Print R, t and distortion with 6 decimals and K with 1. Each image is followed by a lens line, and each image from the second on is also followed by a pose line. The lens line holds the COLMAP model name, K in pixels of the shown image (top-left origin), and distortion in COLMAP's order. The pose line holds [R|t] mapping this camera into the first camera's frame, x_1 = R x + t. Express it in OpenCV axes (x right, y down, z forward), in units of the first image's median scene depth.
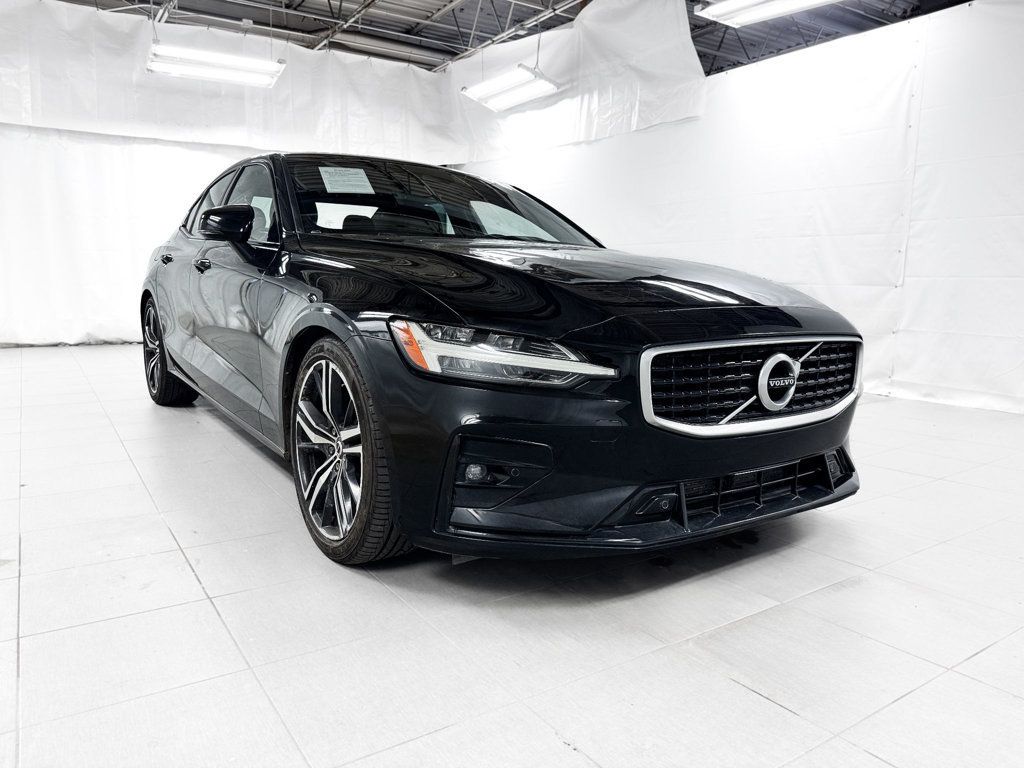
lens RADIAL K [[756.3, 0, 515.6], [0, 756.3, 389.5], [0, 0, 1]] dist [0.036872, -0.028483]
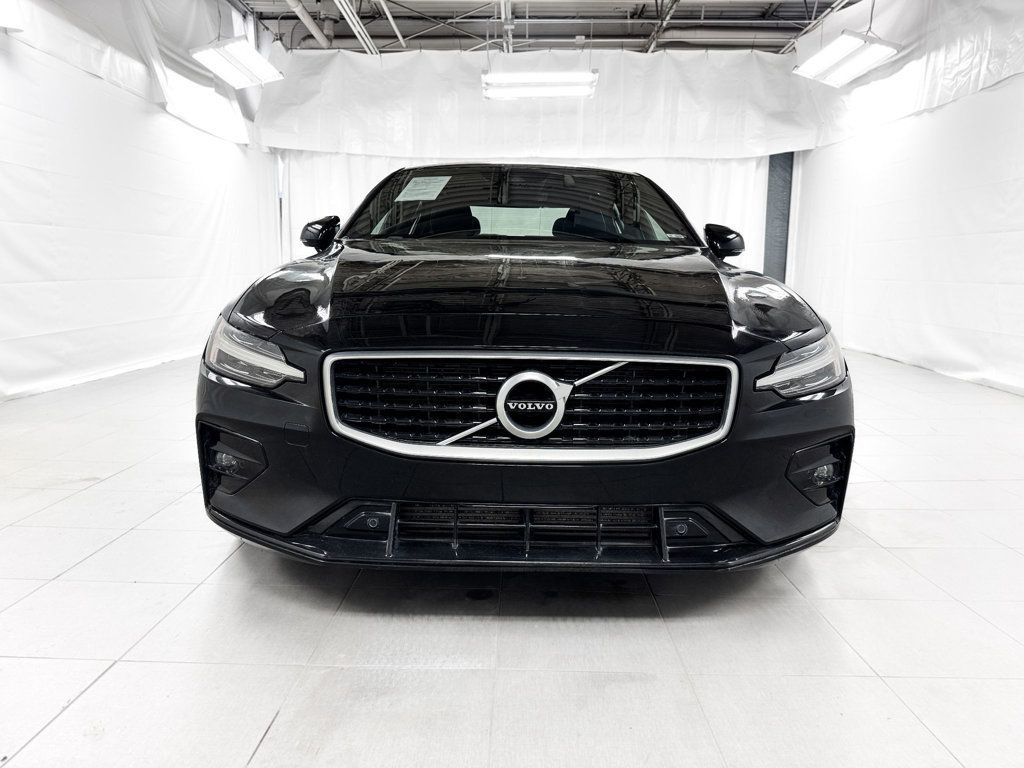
lens RADIAL K [[756.3, 0, 513.8], [0, 756.3, 382.6], [0, 0, 1]] dist [0.036872, -0.028483]
pose [[0.816970, 0.083419, -0.570615, 0.232434], [-0.087572, 0.995953, 0.020221, -0.014445], [0.569992, 0.033450, 0.820969, 0.089676]]
